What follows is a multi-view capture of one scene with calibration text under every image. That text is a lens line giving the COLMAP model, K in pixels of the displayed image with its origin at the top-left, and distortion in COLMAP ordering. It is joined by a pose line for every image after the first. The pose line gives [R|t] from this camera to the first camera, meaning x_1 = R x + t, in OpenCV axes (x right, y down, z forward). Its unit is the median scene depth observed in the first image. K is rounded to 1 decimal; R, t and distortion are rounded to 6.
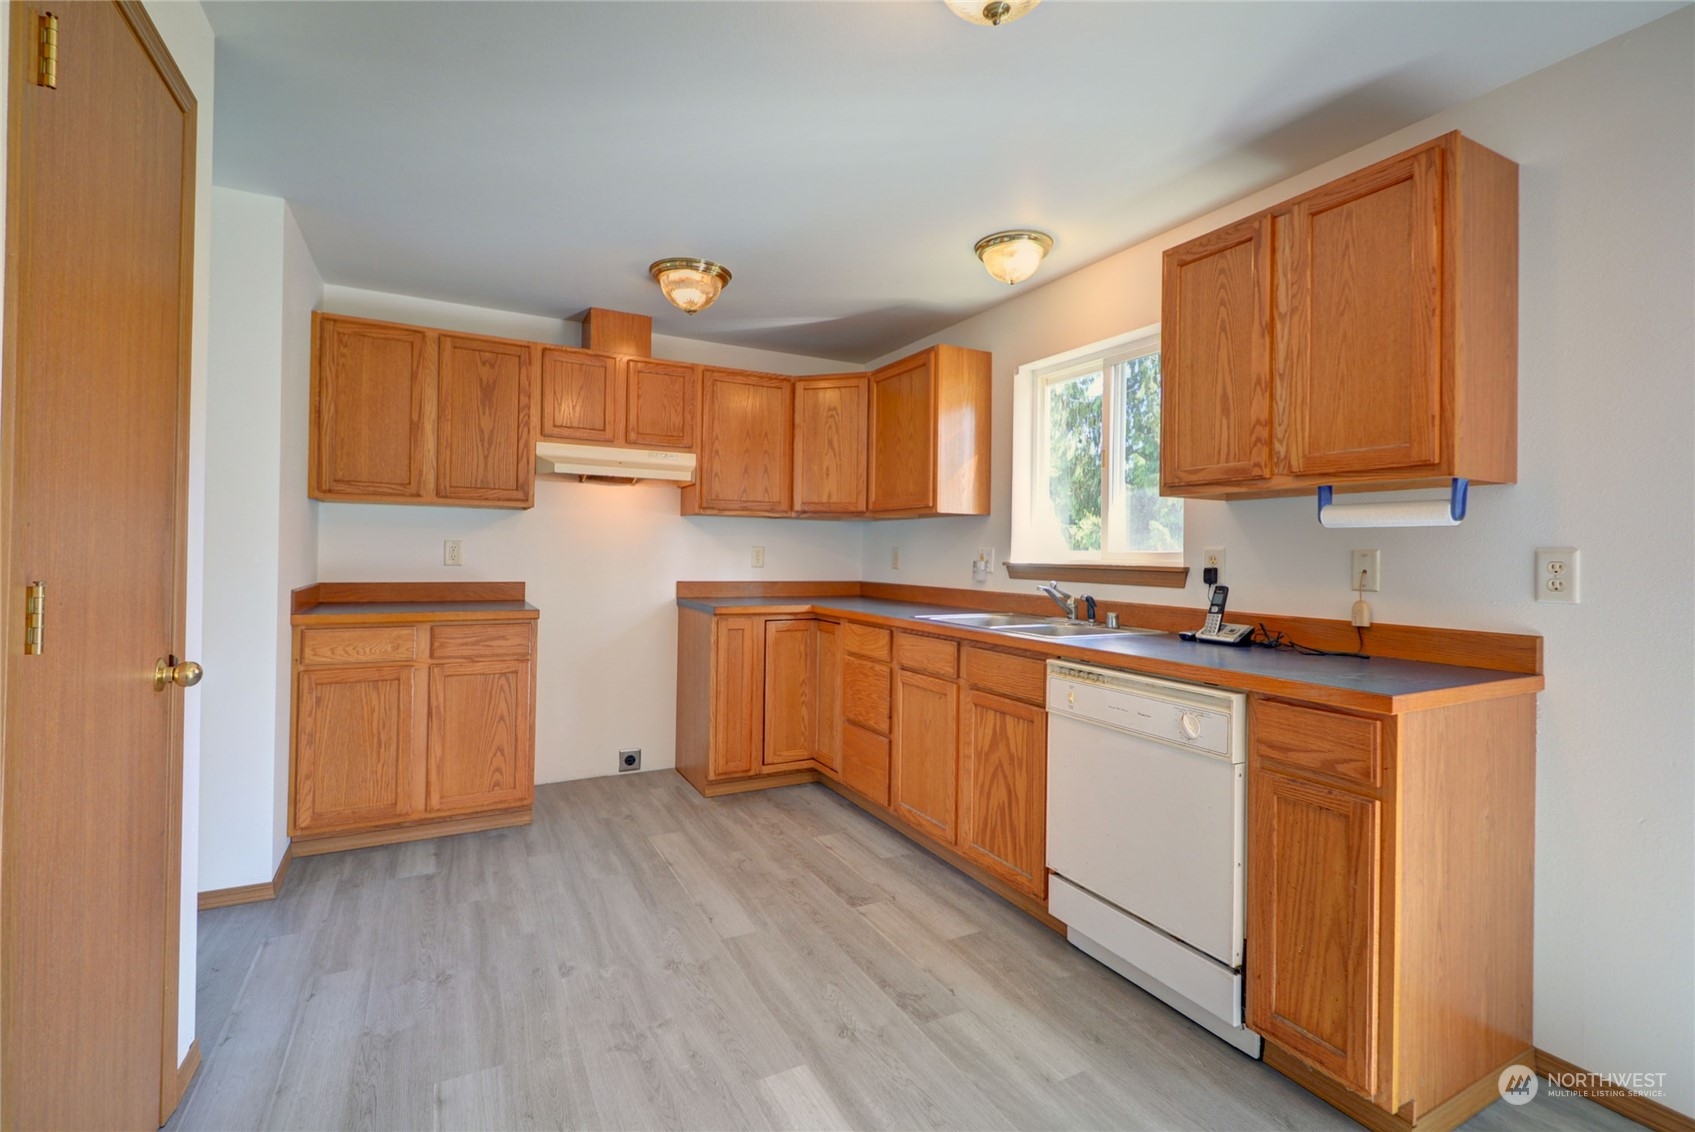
lens RADIAL K [[746.2, 0, 846.4], [0, 746.2, 554.7], [0, 0, 1]] dist [0.002357, -0.000102]
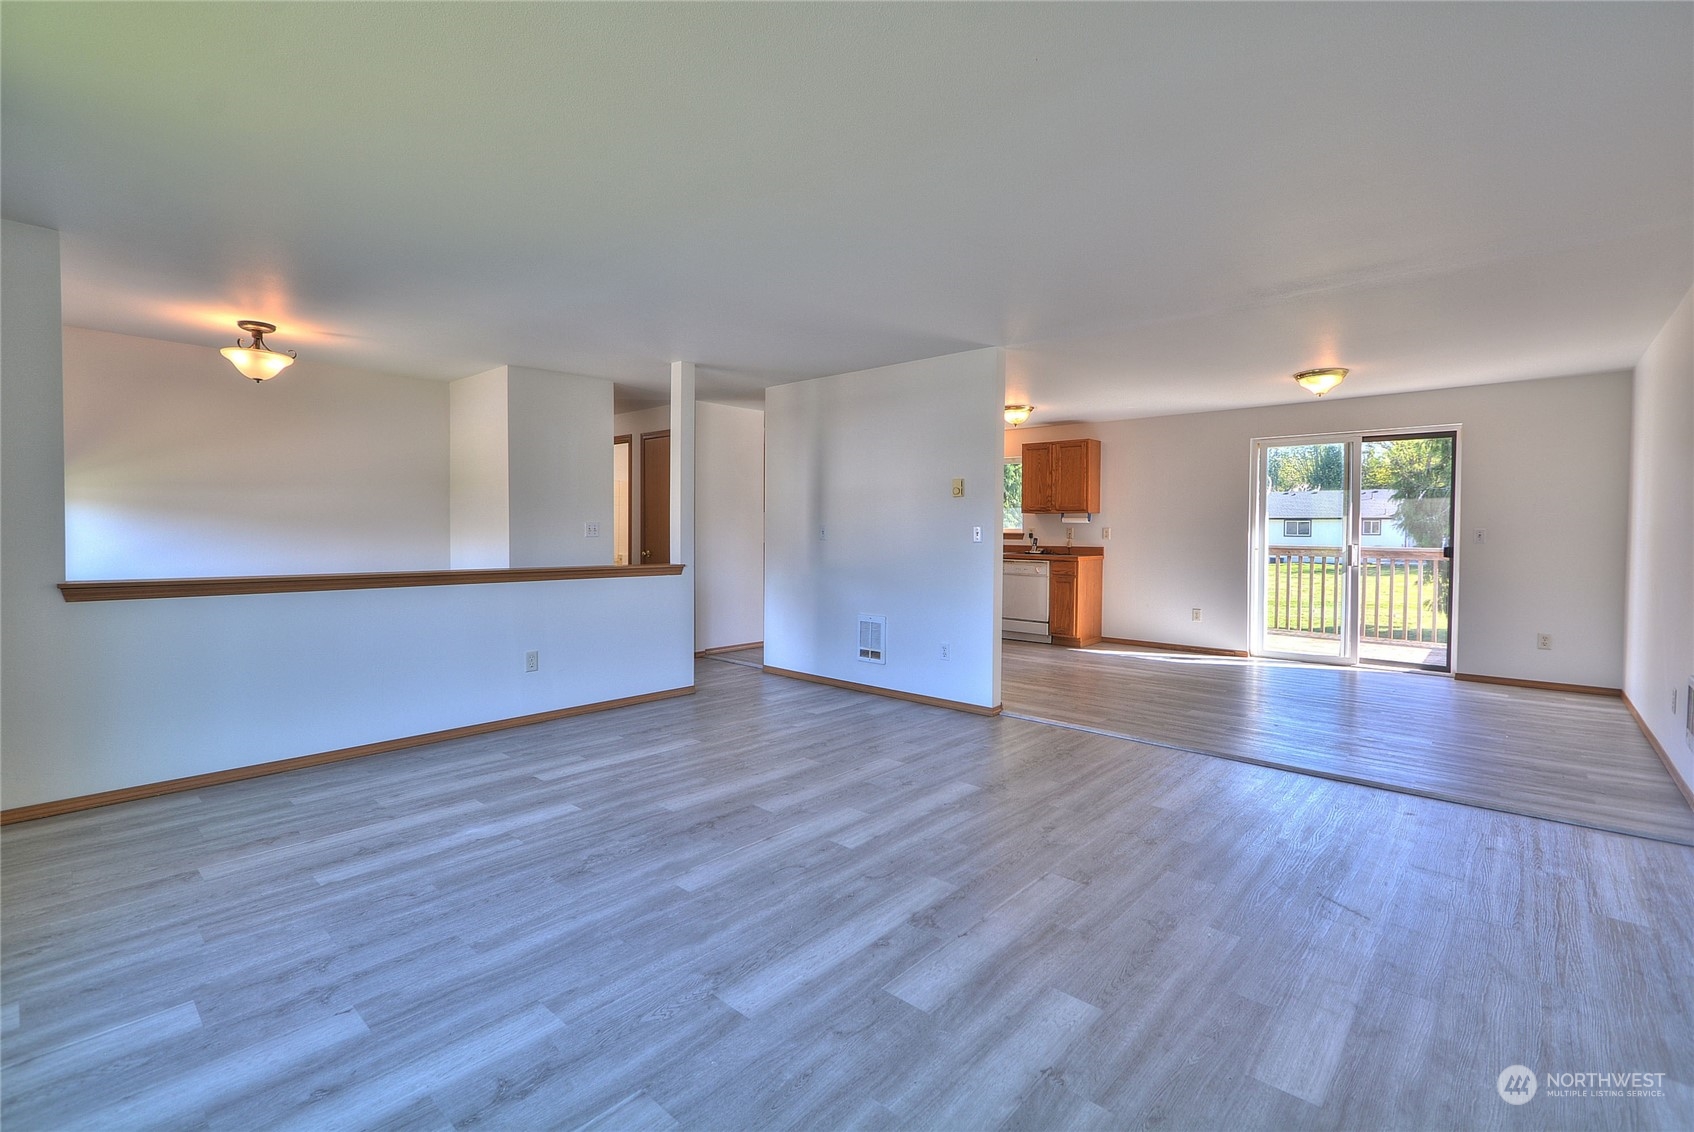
lens RADIAL K [[746.9, 0, 841.4], [0, 746.9, 550.3], [0, 0, 1]] dist [0.012383, -0.003597]
pose [[0.941655, -0.016833, 0.336157, -1.200774], [0.006682, 0.999487, 0.031331, -0.014225], [-0.336512, -0.027257, 0.941285, -1.565593]]
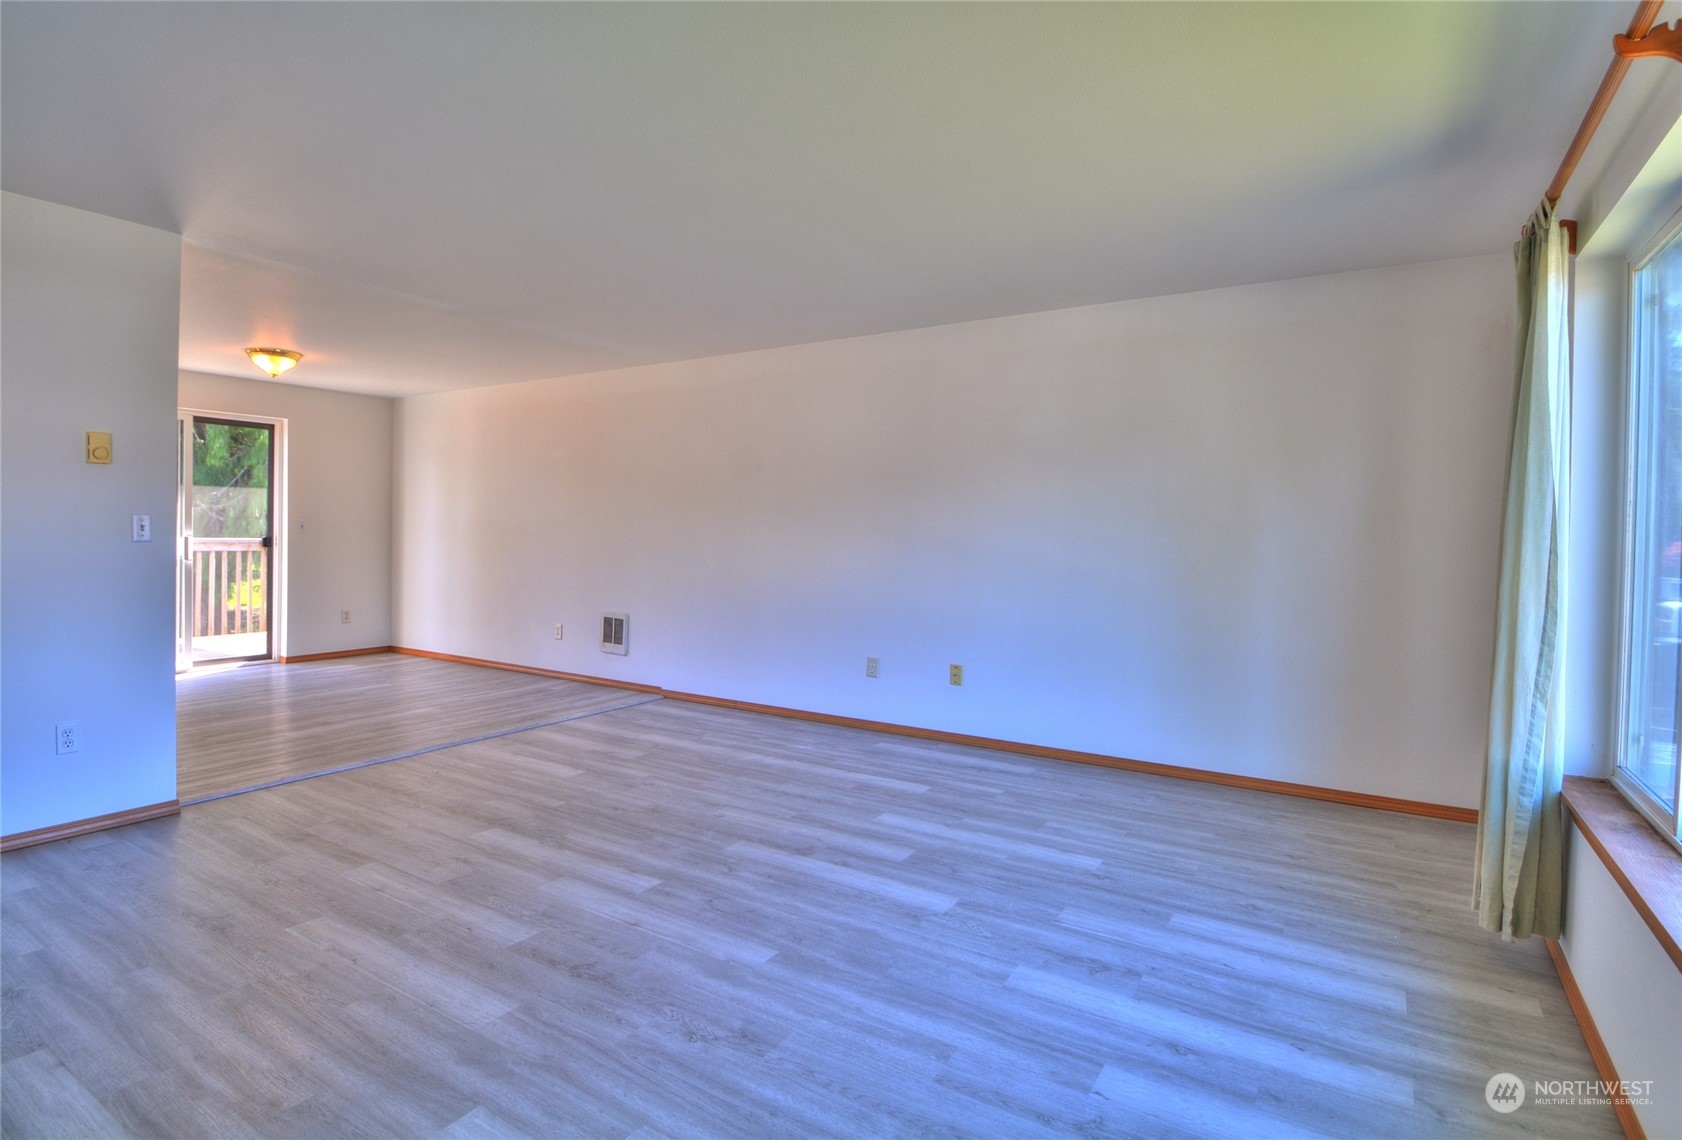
lens RADIAL K [[852.2, 0, 807.6], [0, 852.2, 528.4], [0, 0, 1]] dist [-0.006761, -0.001023]
pose [[-0.469411, -0.018014, 0.882796, -1.801999], [-0.019961, 0.999753, 0.009786, -0.031197], [-0.882754, -0.013028, -0.469654, -0.409587]]
